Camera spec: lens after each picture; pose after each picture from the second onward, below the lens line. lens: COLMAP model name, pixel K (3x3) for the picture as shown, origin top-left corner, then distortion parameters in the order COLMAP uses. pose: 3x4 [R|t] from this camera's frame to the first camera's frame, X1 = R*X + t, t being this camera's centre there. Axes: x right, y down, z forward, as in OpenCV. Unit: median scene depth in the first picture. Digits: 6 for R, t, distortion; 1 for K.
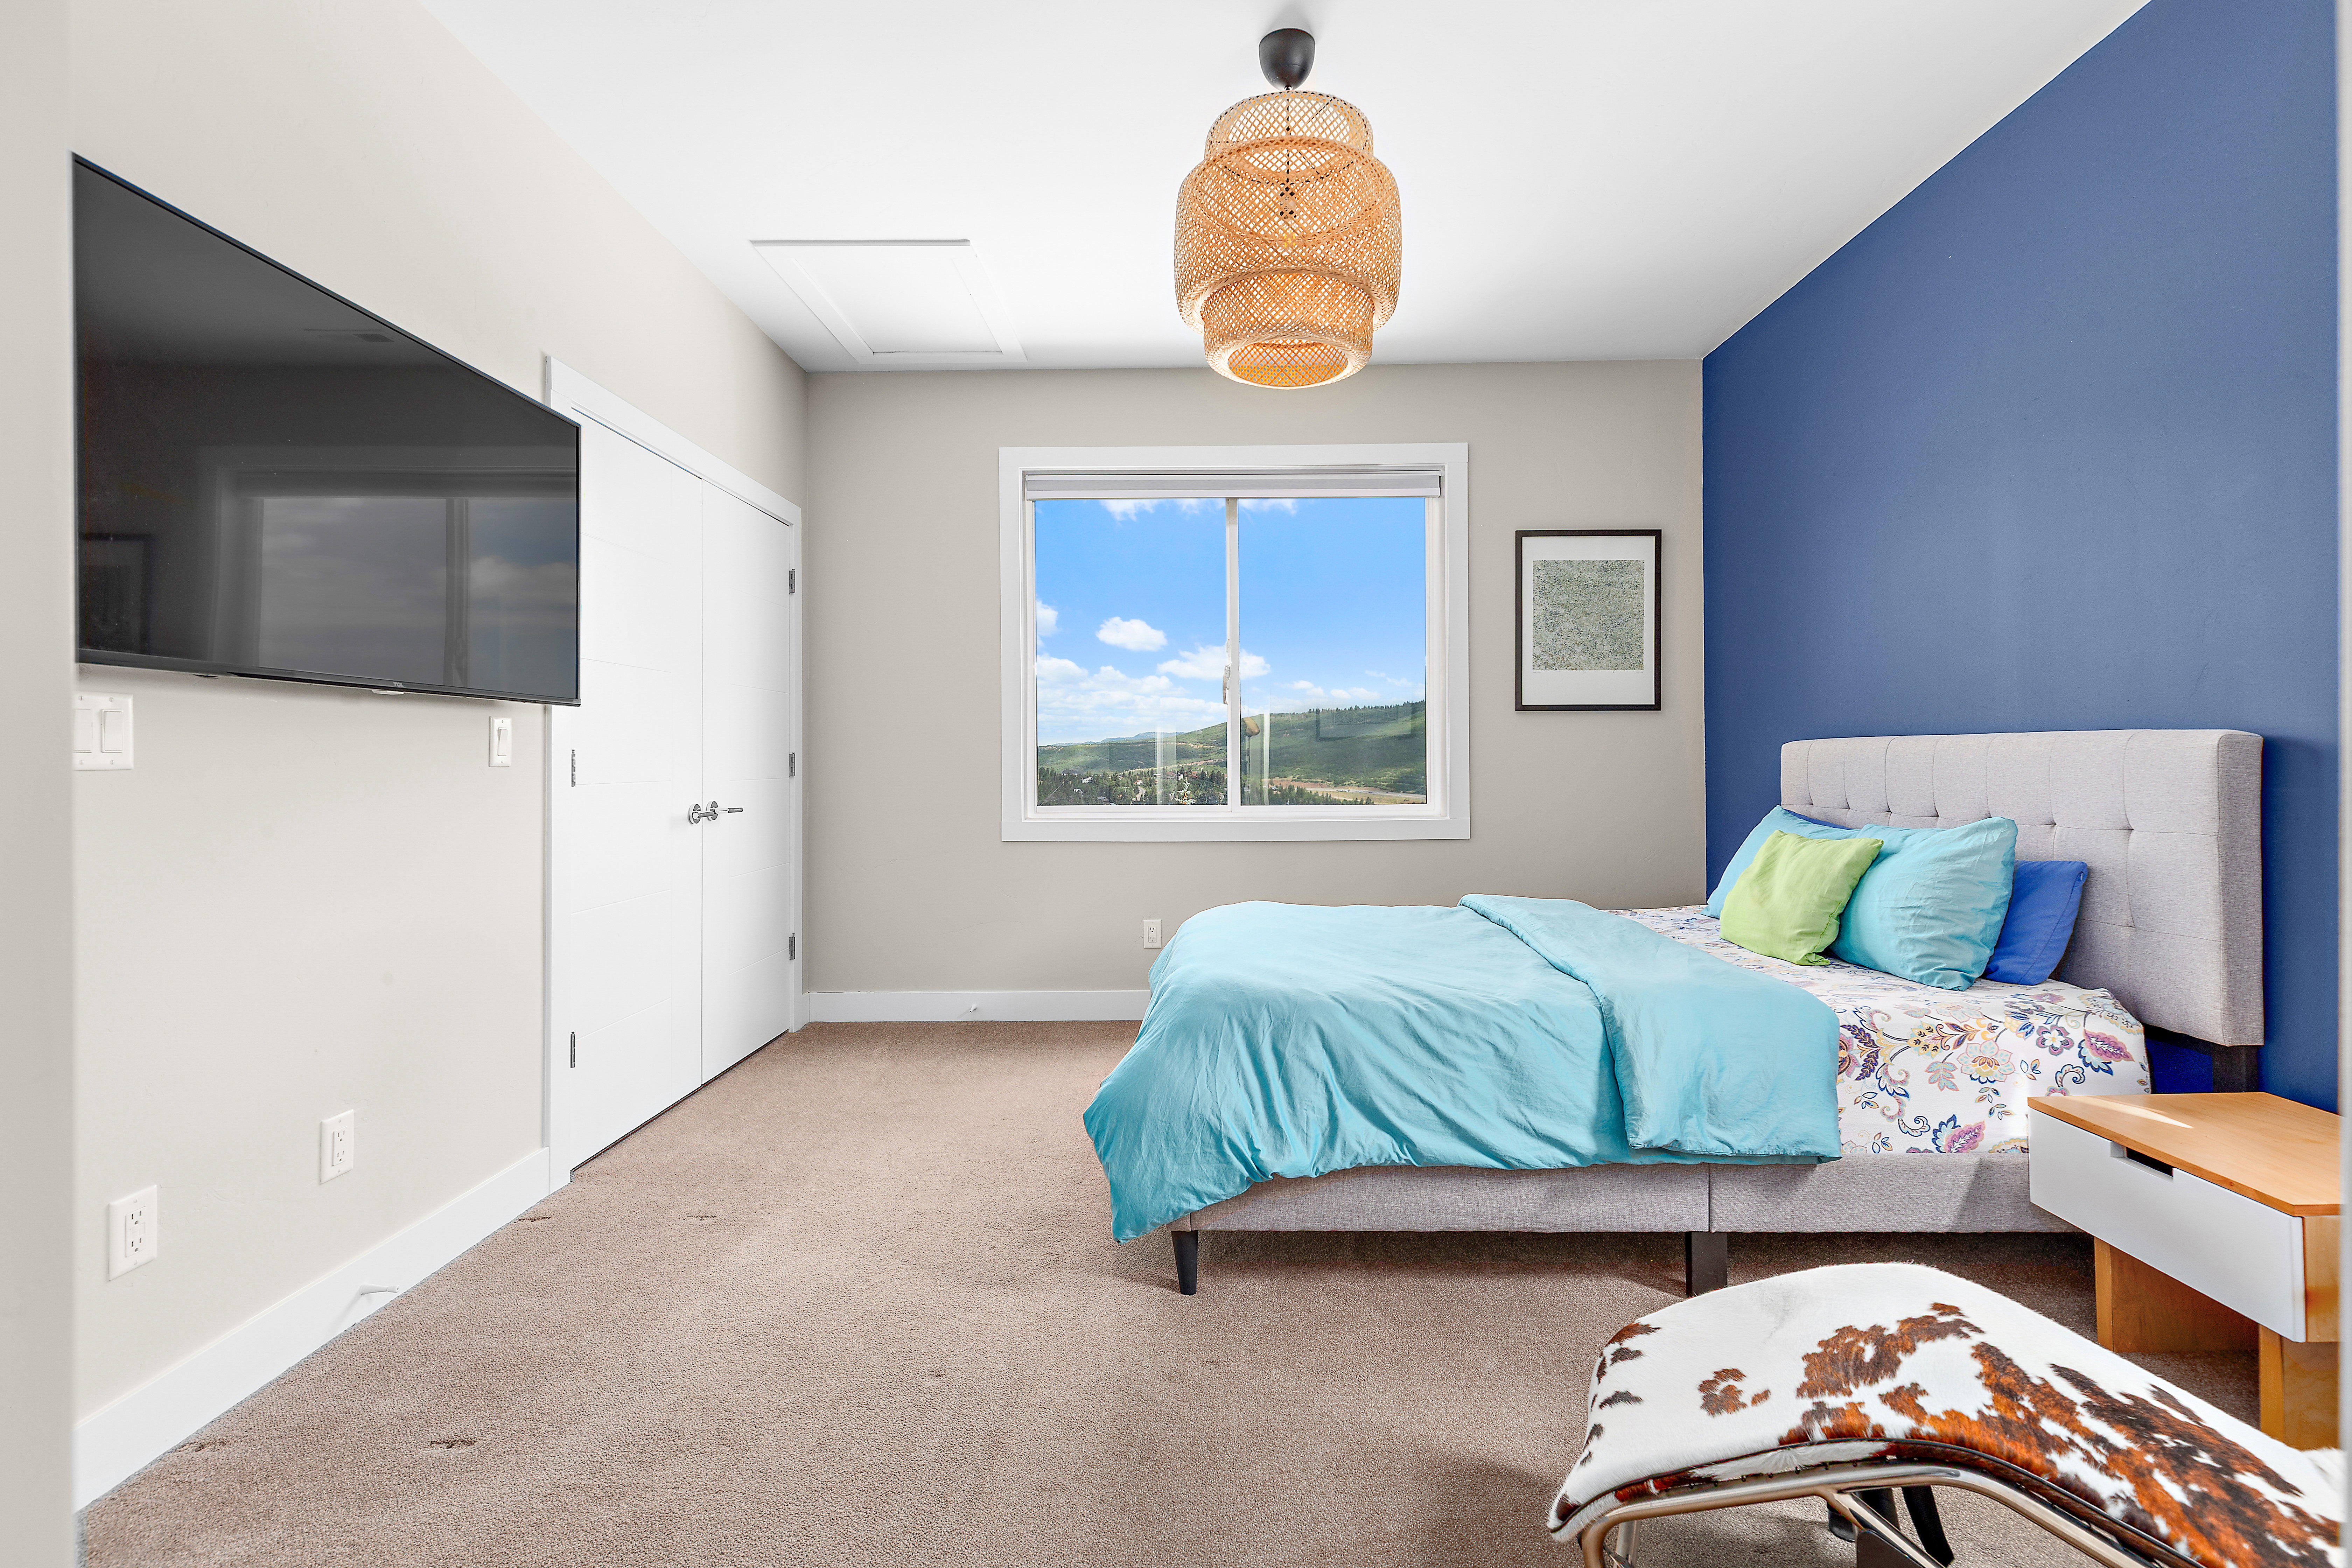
lens RADIAL K [[1093.8, 0, 1194.1], [0, 1093.8, 770.6], [0, 0, 1]] dist [0.001055, -0.000747]
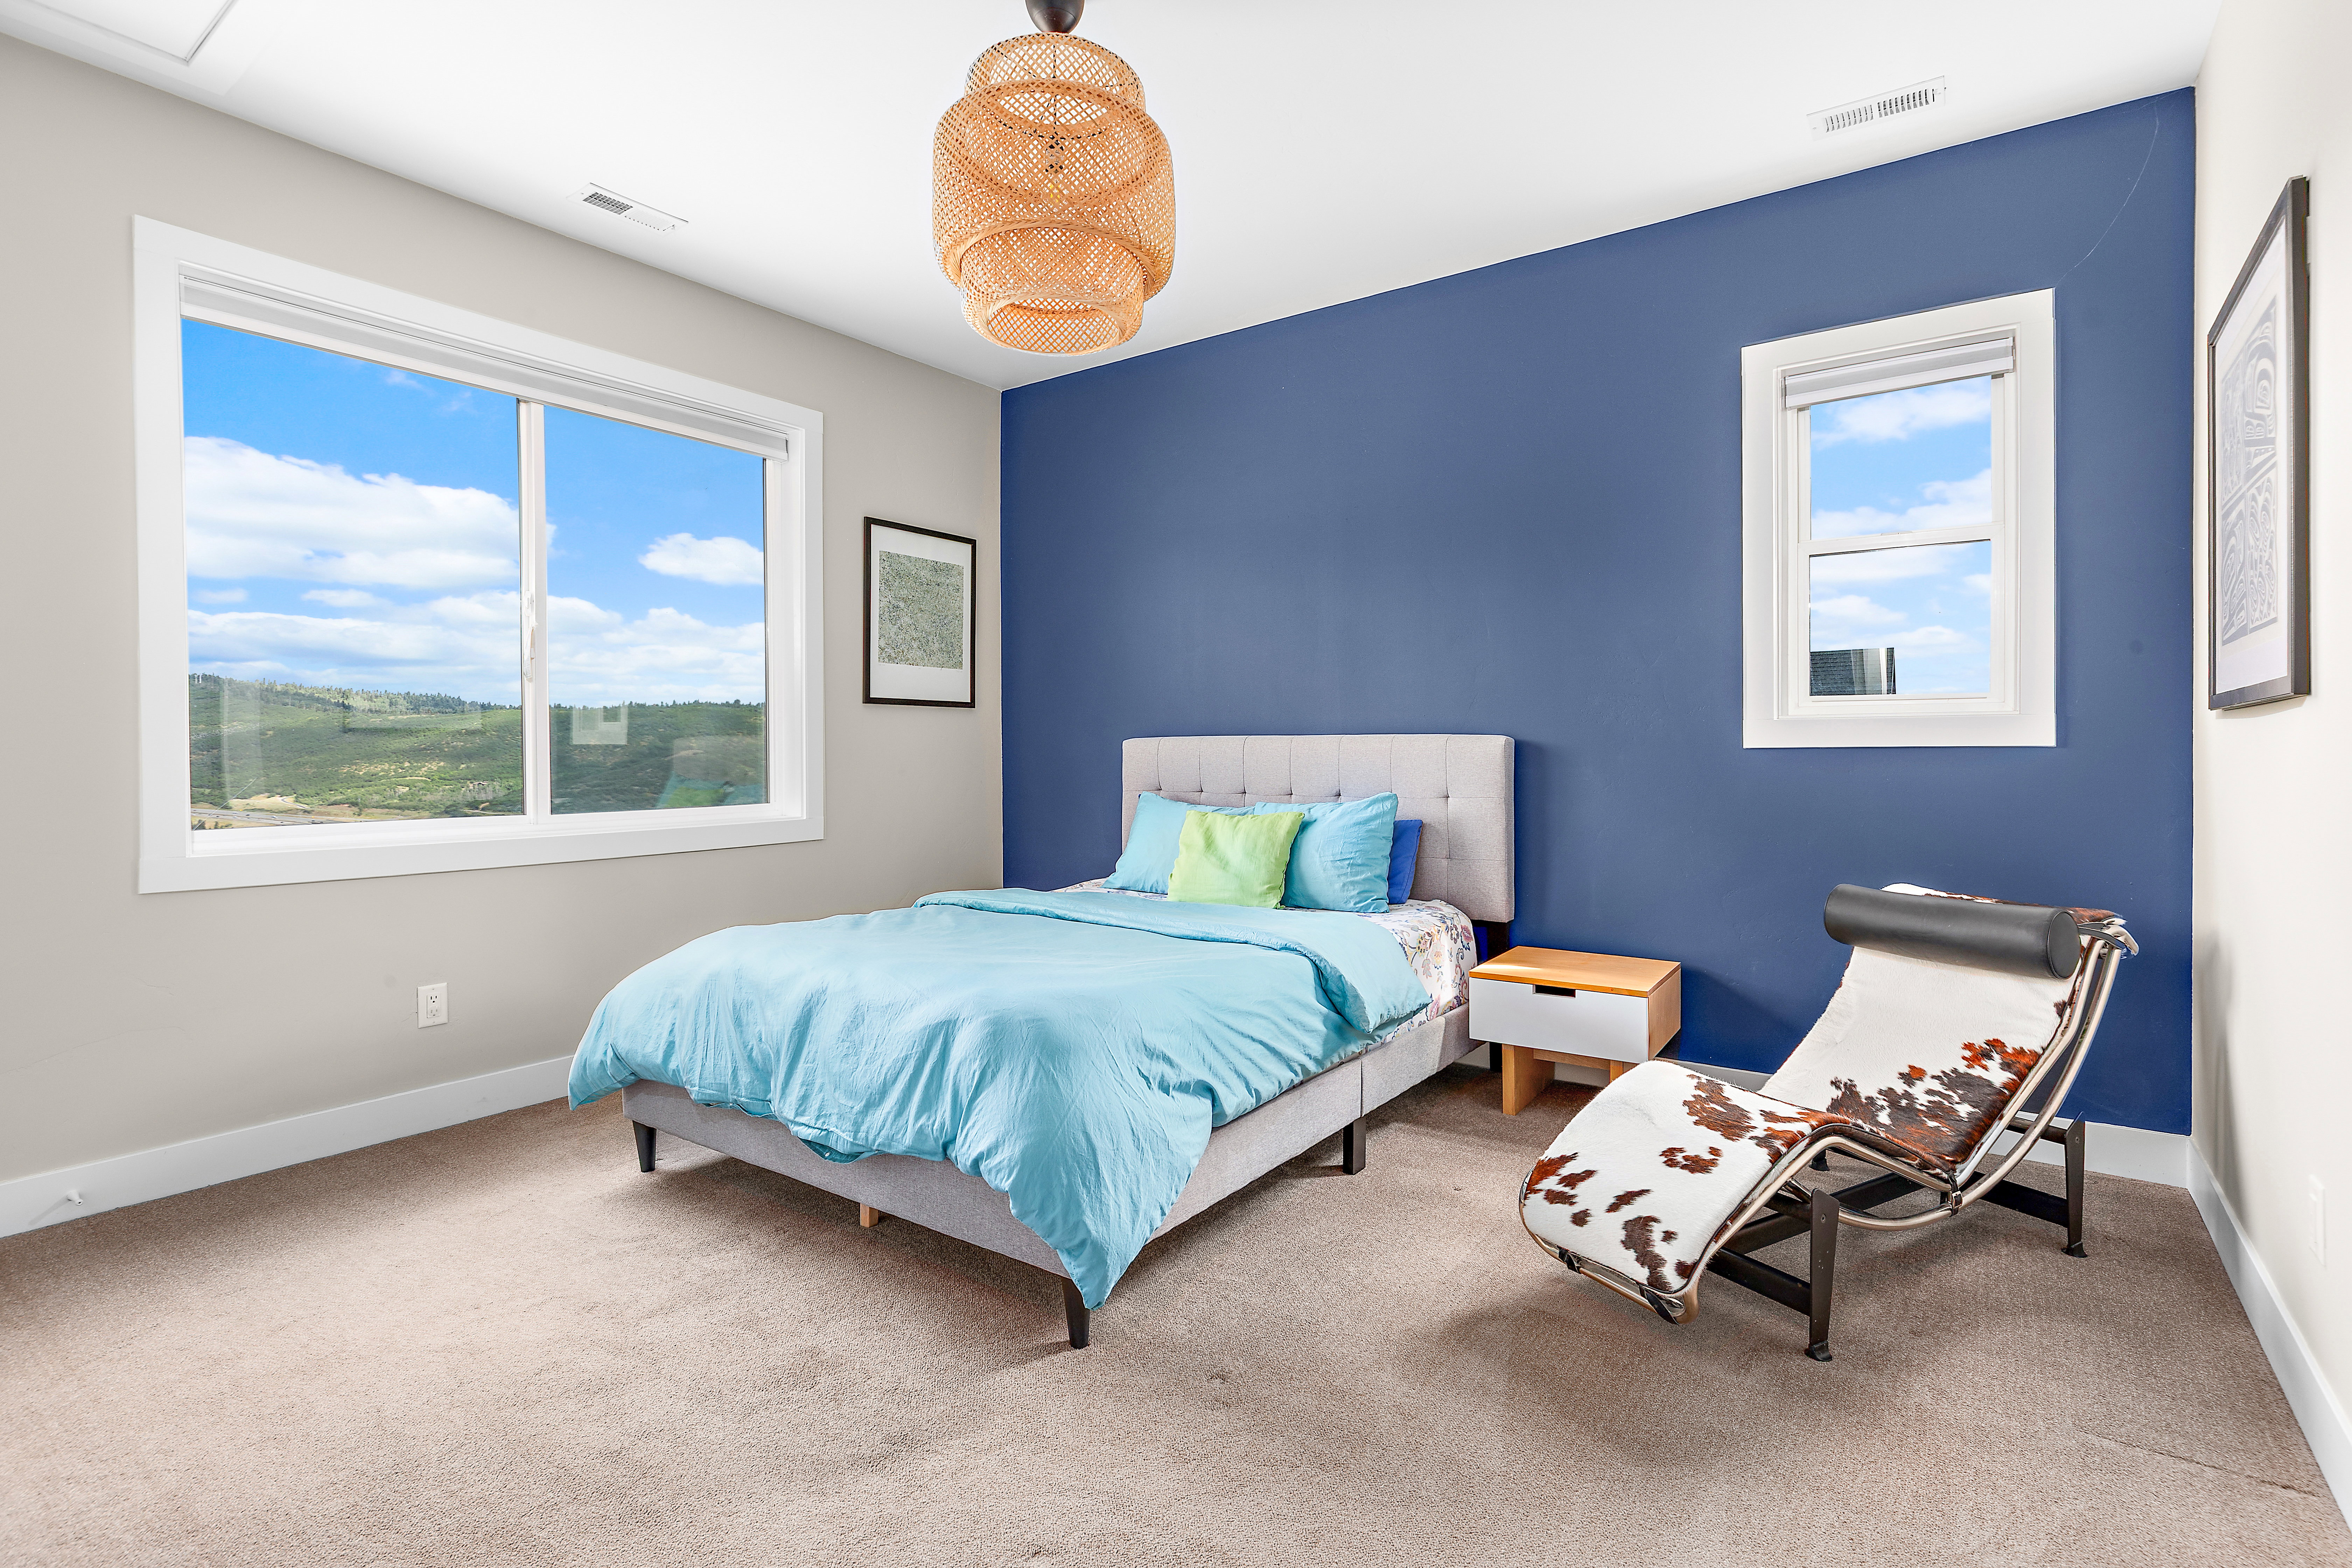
lens RADIAL K [[1118.2, 0, 1187.6], [0, 1118.2, 773.4], [0, 0, 1]] dist [-0.004308, 0.000157]
pose [[0.556777, -0.005358, 0.830644, -0.602886], [0.007156, 0.999973, 0.001653, 0.012097], [-0.830631, 0.005024, 0.556801, 0.362236]]
